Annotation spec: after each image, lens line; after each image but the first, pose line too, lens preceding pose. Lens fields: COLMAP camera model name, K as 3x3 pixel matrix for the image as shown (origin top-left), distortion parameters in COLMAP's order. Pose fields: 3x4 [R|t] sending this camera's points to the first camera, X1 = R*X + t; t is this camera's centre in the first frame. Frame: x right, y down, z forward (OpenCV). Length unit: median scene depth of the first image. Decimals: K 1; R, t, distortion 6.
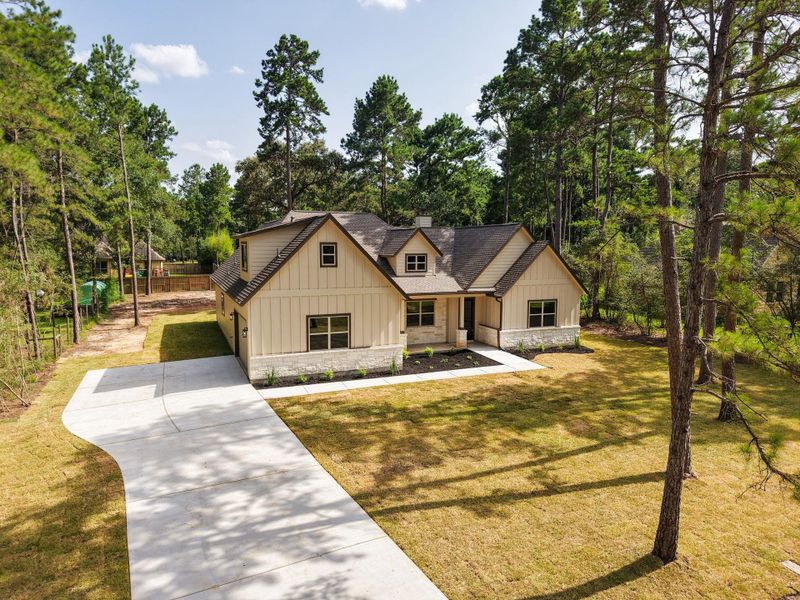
lens RADIAL K [[568.3, 0, 400.0], [0, 568.3, 300.0], [0, 0, 1]] dist [0.064503, -0.001024]
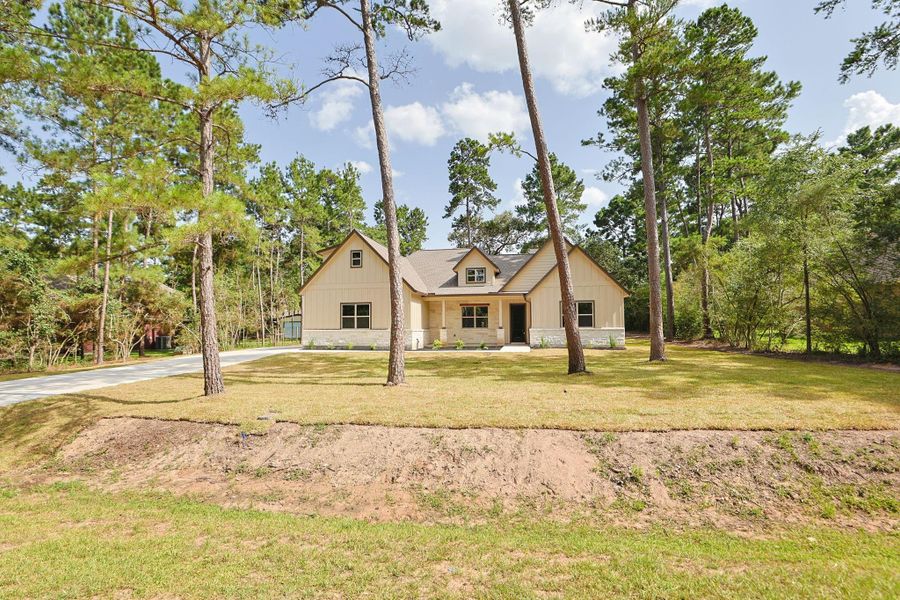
lens RADIAL K [[448.8, 0, 450.0], [0, 448.8, 300.0], [0, 0, 1]] dist [-0.029125, 0.001412]
pose [[0.829245, -0.041988, -0.557305, 0.512423], [-0.050183, 0.987552, -0.149072, 0.130697], [0.556627, 0.151584, 0.816816, 0.197937]]
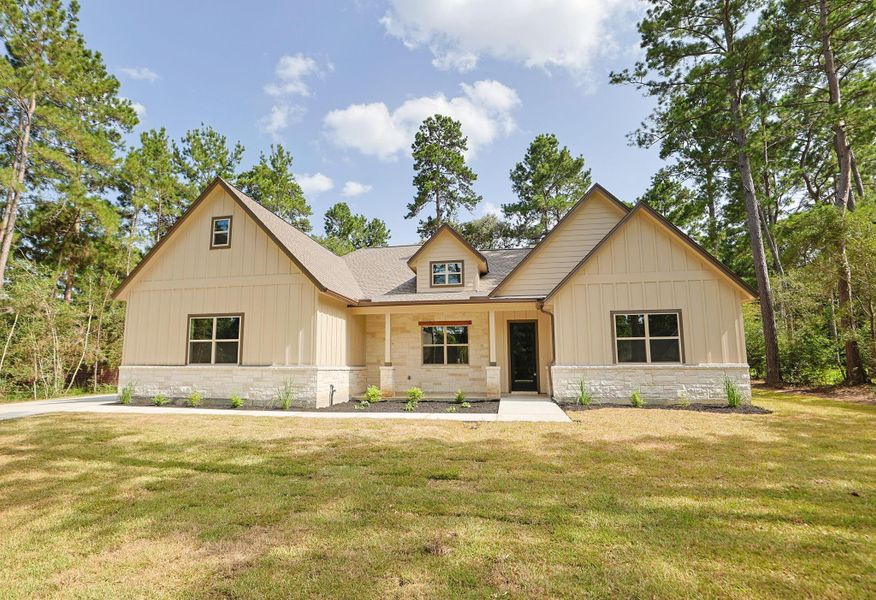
lens RADIAL K [[451.0, 0, 418.1], [0, 451.0, 303.8], [0, 0, 1]] dist [-0.025236, -0.000179]
pose [[0.820497, -0.086952, -0.564999, 0.310630], [-0.055155, 0.971712, -0.229640, 0.099570], [0.568984, 0.219581, 0.792491, 0.546492]]
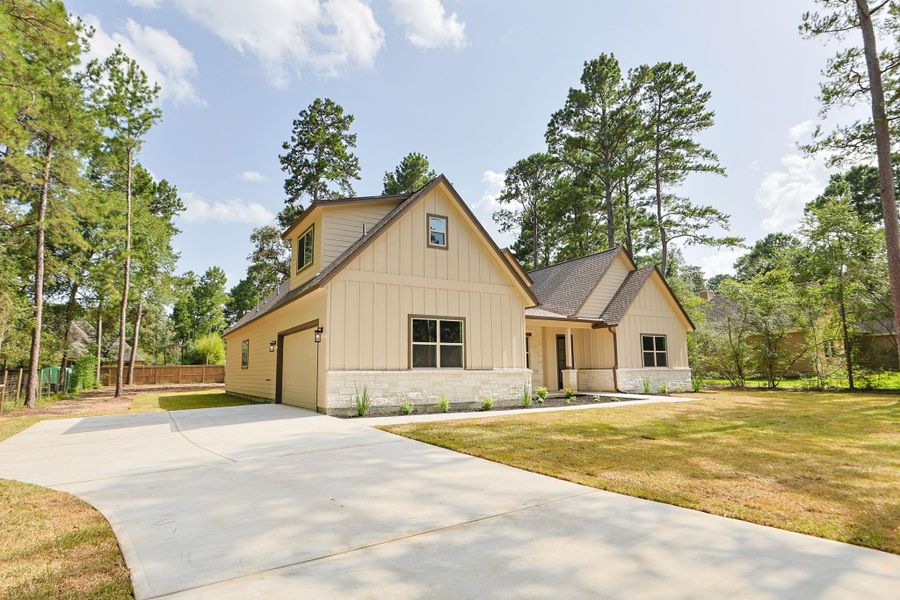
lens RADIAL K [[508.6, 0, 450.0], [0, 508.6, 300.0], [0, 0, 1]] dist [0.001168, 0.000852]
pose [[0.987045, 0.007380, 0.160276, -0.163490], [0.032276, 0.969387, -0.243406, 0.121911], [-0.157166, 0.245426, 0.956590, 0.318770]]
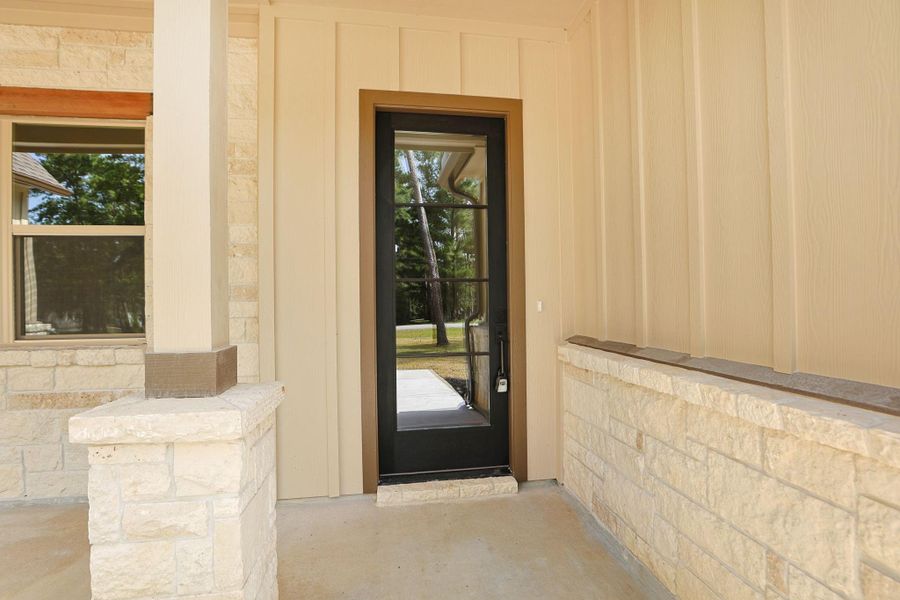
lens RADIAL K [[440.3, 0, 439.8], [0, 440.3, 296.6], [0, 0, 1]] dist [-0.038249, 0.013725]
pose [[0.959721, -0.020021, -0.280242, 0.144127], [-0.011917, 0.993659, -0.111800, 0.046169], [0.280703, 0.110637, 0.953397, 0.933809]]
